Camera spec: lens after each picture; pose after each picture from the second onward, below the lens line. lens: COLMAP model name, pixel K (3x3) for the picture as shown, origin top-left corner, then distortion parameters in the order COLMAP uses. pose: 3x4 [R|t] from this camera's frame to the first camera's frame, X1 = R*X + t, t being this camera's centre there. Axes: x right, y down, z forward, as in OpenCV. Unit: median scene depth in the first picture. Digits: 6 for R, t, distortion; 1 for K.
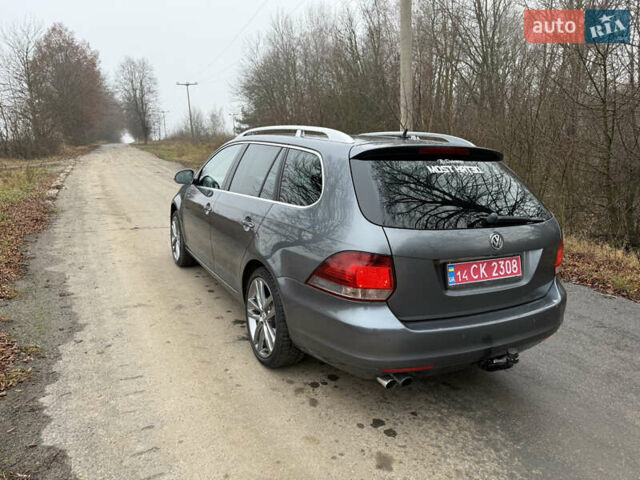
lens RADIAL K [[466.2, 0, 320.8], [0, 466.2, 243.5], [0, 0, 1]] dist [0.039184, -0.052430]
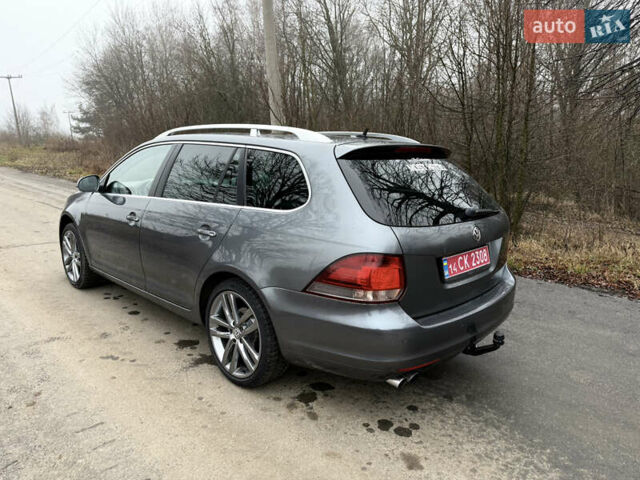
lens RADIAL K [[466.2, 0, 326.9], [0, 466.2, 241.0], [0, 0, 1]] dist [0.039184, -0.052430]
pose [[0.948835, -0.073079, 0.307201, -0.233383], [0.074718, 0.997184, 0.006441, -0.016444], [-0.306806, 0.016842, 0.951623, 0.075526]]
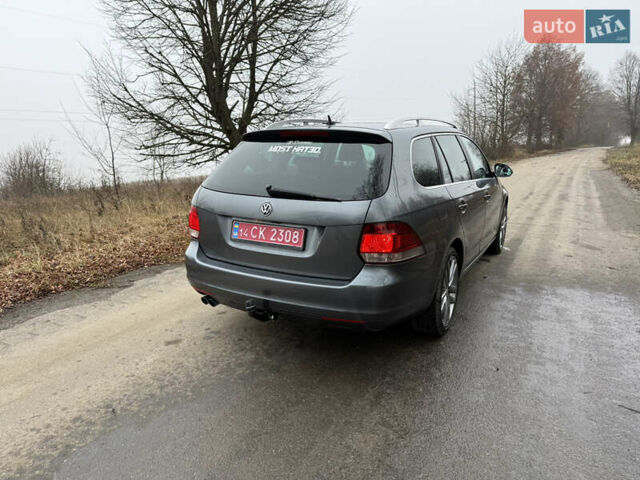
lens RADIAL K [[466.2, 0, 317.9], [0, 466.2, 235.0], [0, 0, 1]] dist [0.039184, -0.052430]
pose [[0.529892, 0.137398, -0.836861, 1.197410], [-0.160077, 0.985255, 0.060402, -0.026466], [0.832820, 0.101956, 0.544073, 0.406952]]
